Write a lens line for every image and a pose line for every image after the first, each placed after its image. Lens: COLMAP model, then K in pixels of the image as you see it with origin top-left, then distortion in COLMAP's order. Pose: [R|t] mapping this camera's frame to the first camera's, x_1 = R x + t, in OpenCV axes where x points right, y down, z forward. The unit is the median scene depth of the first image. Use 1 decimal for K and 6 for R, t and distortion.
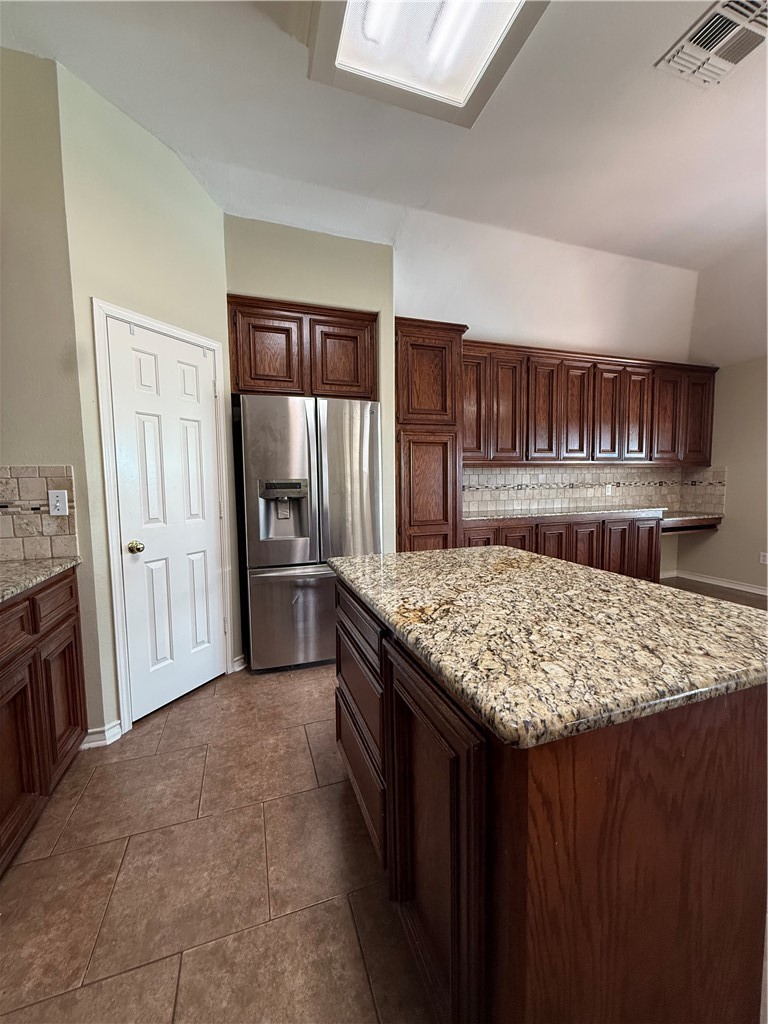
lens RADIAL K [[408.0, 0, 384.0], [0, 408.0, 510.9], [0, 0, 1]] dist [0.000384, -0.000201]
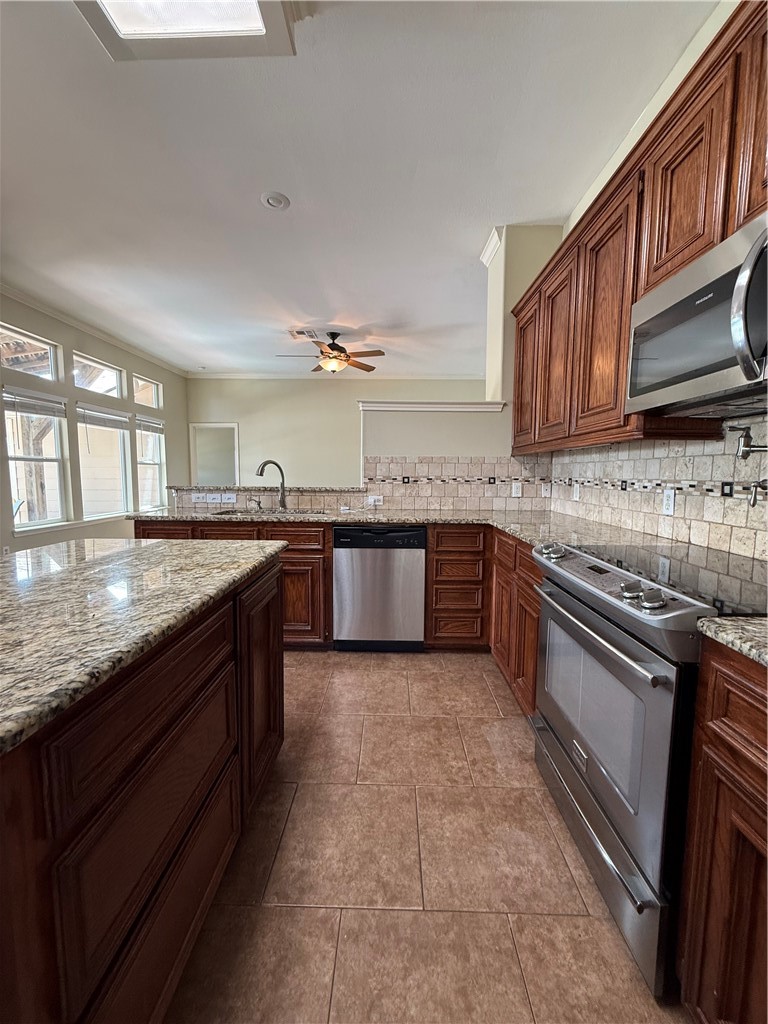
lens RADIAL K [[408.0, 0, 384.0], [0, 408.0, 510.9], [0, 0, 1]] dist [0.000384, -0.000201]
pose [[-0.939896, -0.026857, 0.340404, -0.430163], [0.030365, 0.986379, 0.161664, -0.051713], [-0.340109, 0.162284, -0.926277, 1.084107]]
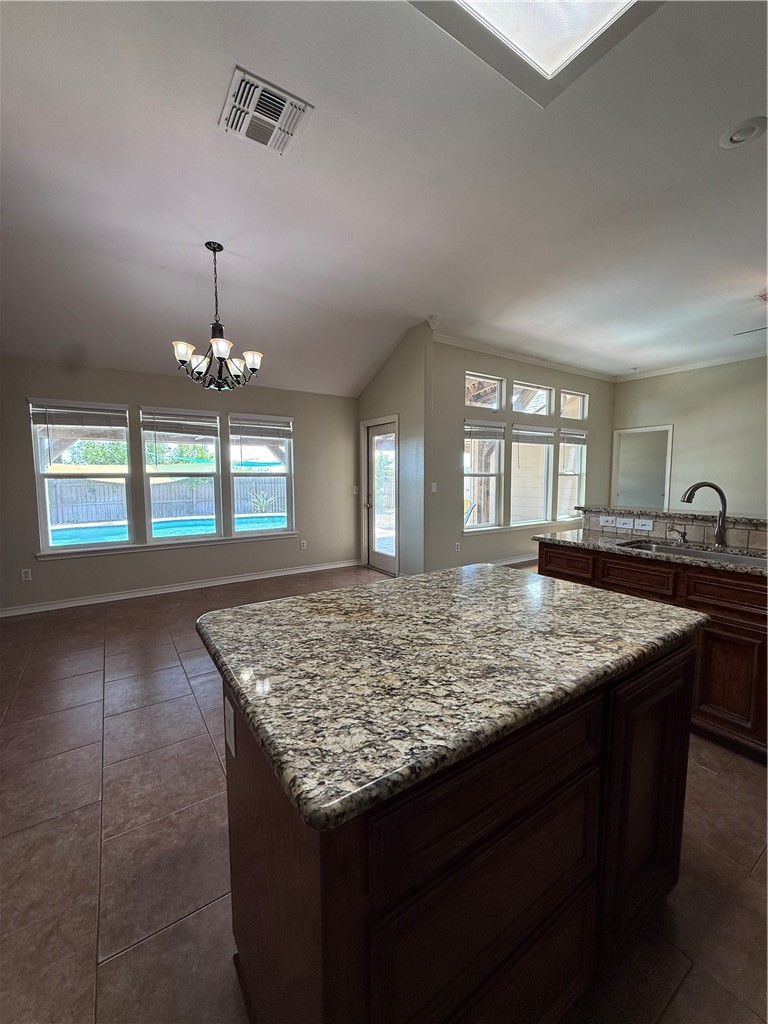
lens RADIAL K [[408.0, 0, 384.0], [0, 408.0, 510.9], [0, 0, 1]] dist [0.000384, -0.000201]
pose [[-0.259067, -0.071407, 0.963216, -0.400568], [0.083874, 0.991833, 0.096088, -0.116757], [-0.962211, 0.105682, -0.250962, 0.967918]]
